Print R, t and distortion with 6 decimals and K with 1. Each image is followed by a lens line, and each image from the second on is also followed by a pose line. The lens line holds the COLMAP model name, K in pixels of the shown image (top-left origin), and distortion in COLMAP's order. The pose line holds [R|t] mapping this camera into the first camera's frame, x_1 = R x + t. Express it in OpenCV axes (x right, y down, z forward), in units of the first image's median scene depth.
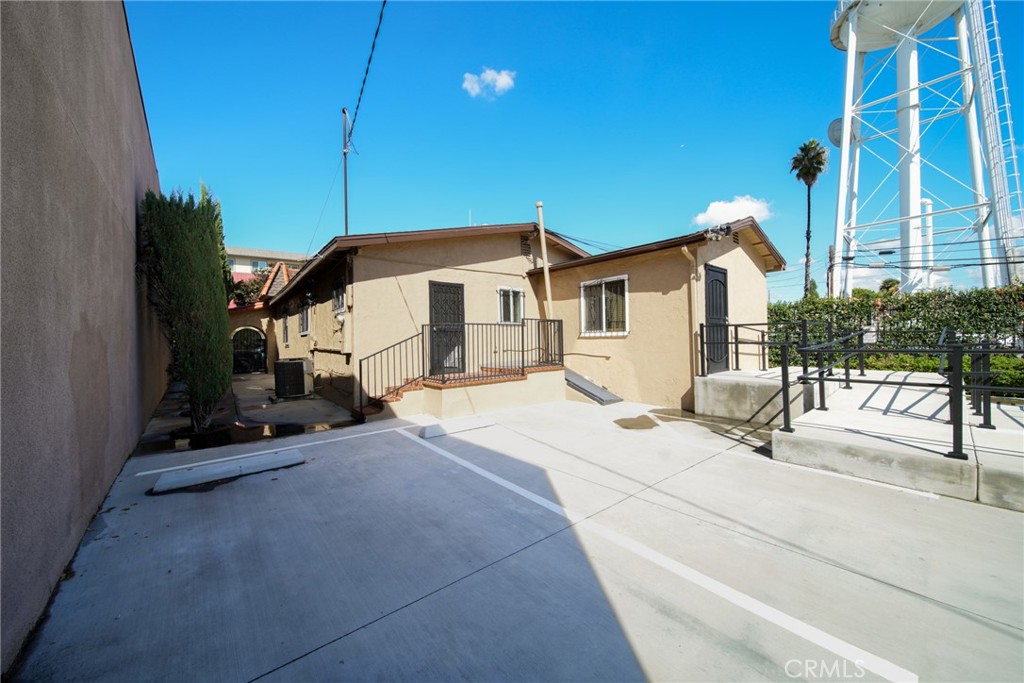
lens RADIAL K [[358.4, 0, 515.1], [0, 358.4, 342.2], [0, 0, 1]] dist [-0.009014, -0.000012]
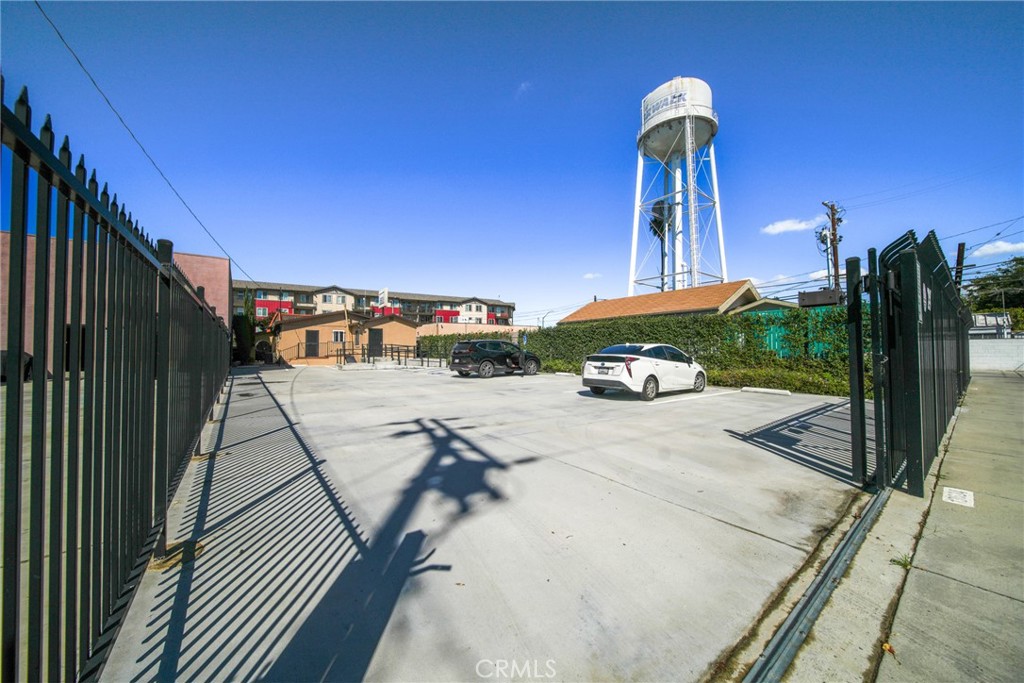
lens RADIAL K [[358.4, 0, 515.1], [0, 358.4, 342.2], [0, 0, 1]] dist [-0.009014, -0.000012]
pose [[0.997485, 0.014629, -0.069353, 1.821704], [-0.016667, 0.999443, -0.028904, 0.009351], [0.068892, 0.029988, 0.997173, -2.075463]]
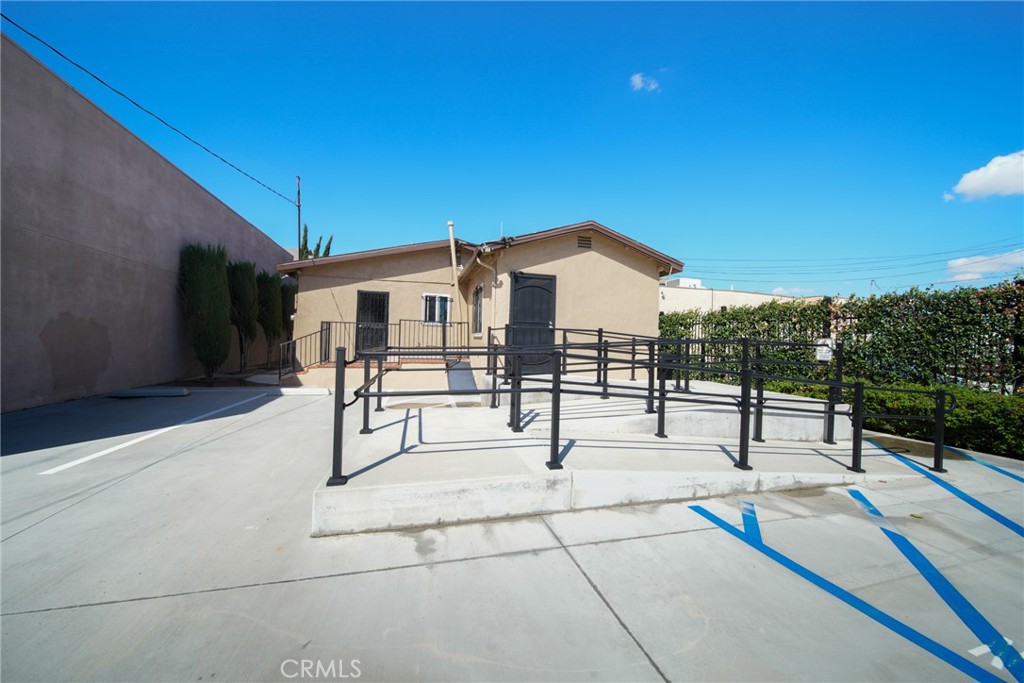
lens RADIAL K [[358.4, 0, 515.1], [0, 358.4, 342.2], [0, 0, 1]] dist [-0.009014, -0.000012]
pose [[0.912770, 0.045105, -0.405975, 0.769527], [-0.048224, 0.998833, 0.002549, -0.007826], [0.405617, 0.017251, 0.913880, 0.014145]]
